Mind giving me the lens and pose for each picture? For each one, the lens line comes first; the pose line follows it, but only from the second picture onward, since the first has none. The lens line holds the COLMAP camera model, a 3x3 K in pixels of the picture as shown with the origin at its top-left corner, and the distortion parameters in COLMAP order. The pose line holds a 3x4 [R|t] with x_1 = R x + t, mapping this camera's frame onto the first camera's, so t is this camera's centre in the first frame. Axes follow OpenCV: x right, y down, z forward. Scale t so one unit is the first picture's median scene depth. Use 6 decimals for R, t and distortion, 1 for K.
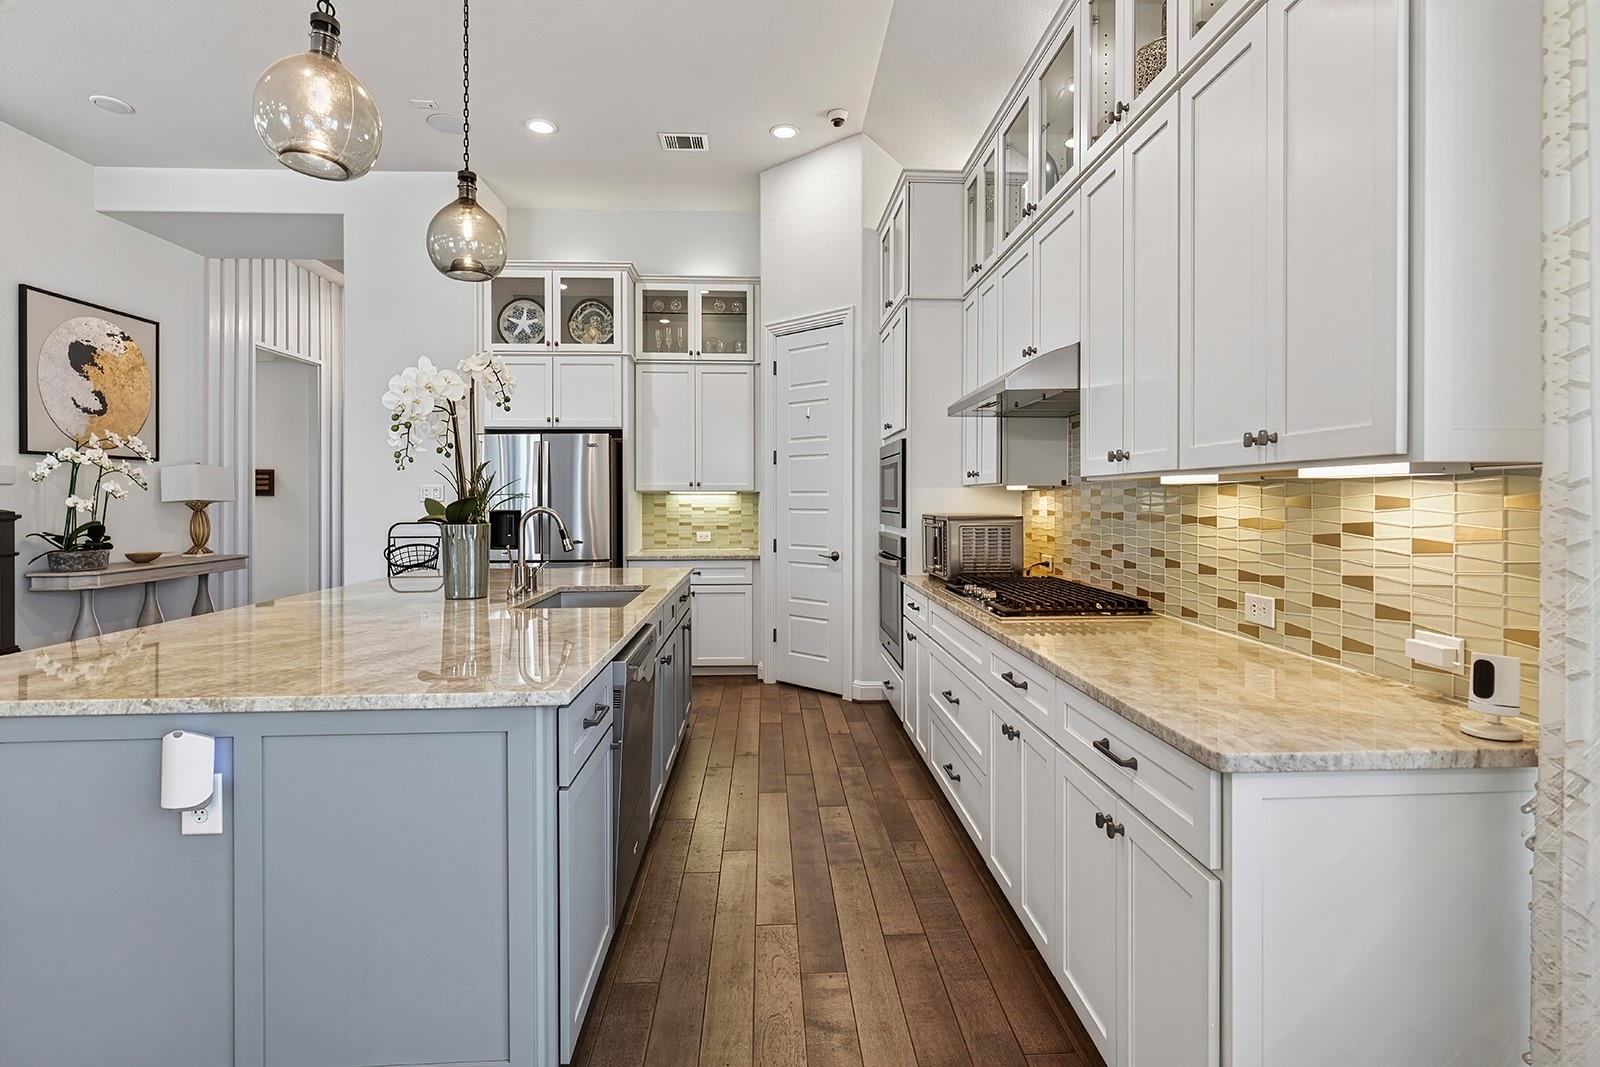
lens RADIAL K [[766.7, 0, 800.4], [0, 766.7, 512.0], [0, 0, 1]] dist [-0.009391, -0.000588]
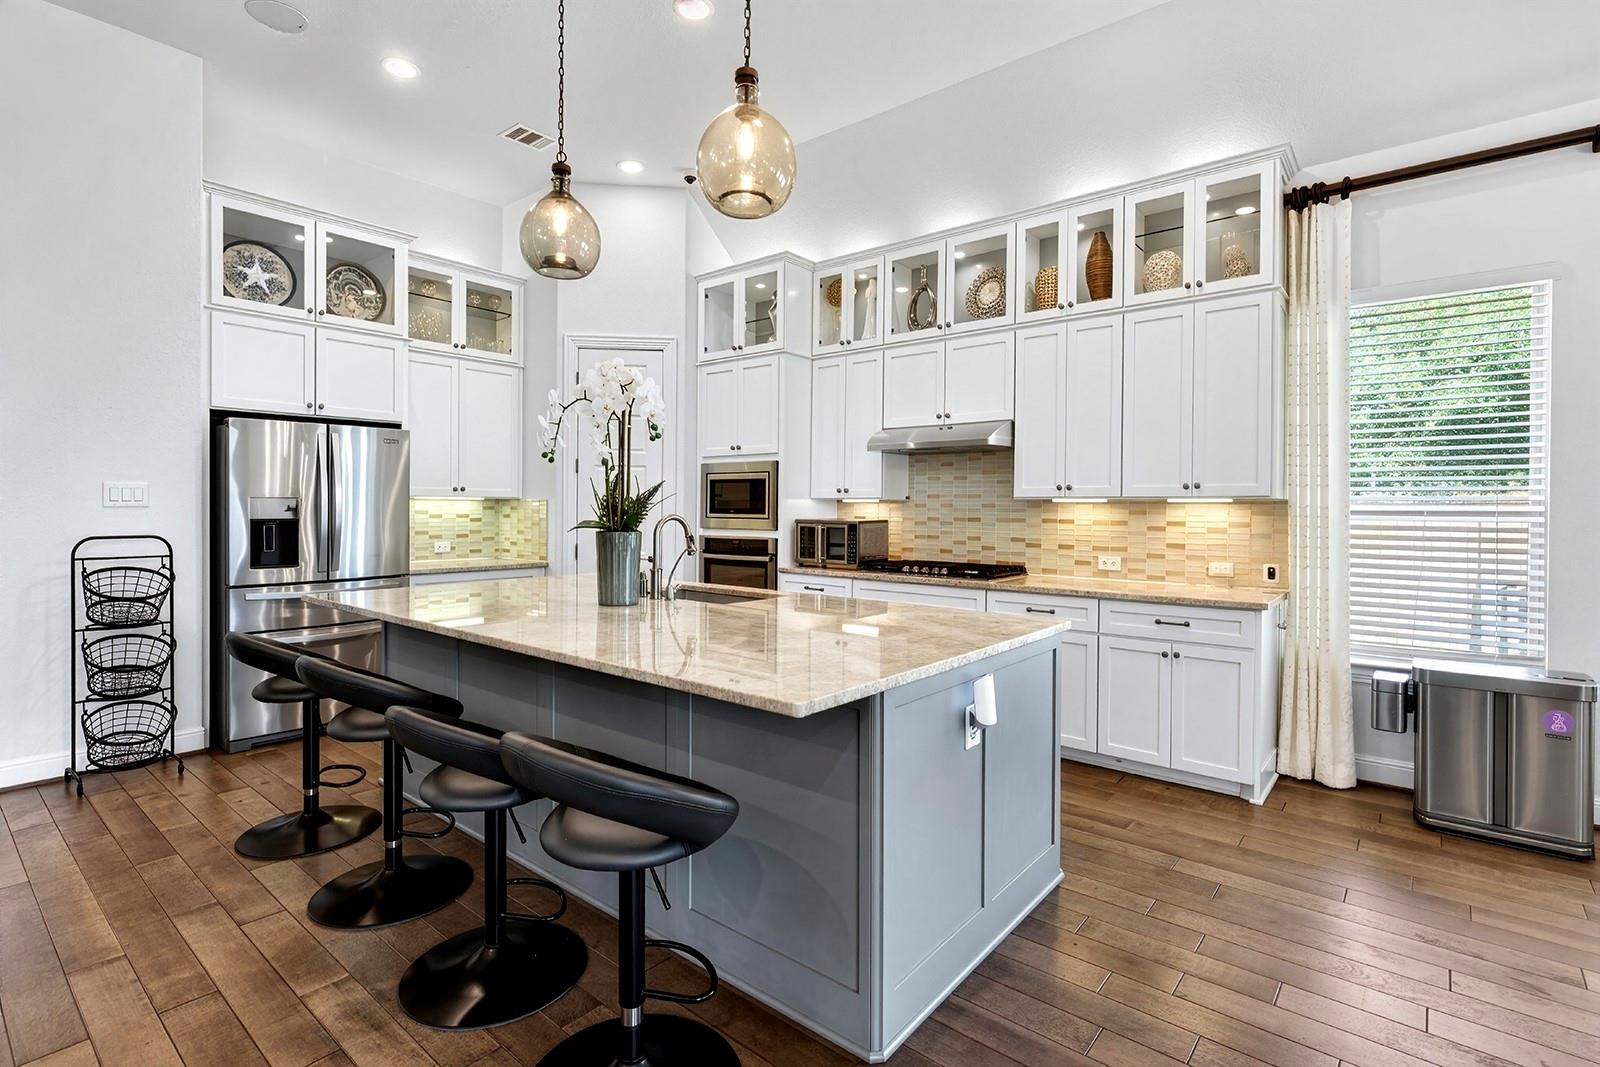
lens RADIAL K [[766.7, 0, 800.4], [0, 766.7, 512.0], [0, 0, 1]] dist [-0.009391, -0.000588]
pose [[0.676586, 0.000295, 0.736363, -0.937080], [0.004979, 0.999975, -0.004976, -0.003703], [-0.736347, 0.007034, 0.676568, 0.136105]]
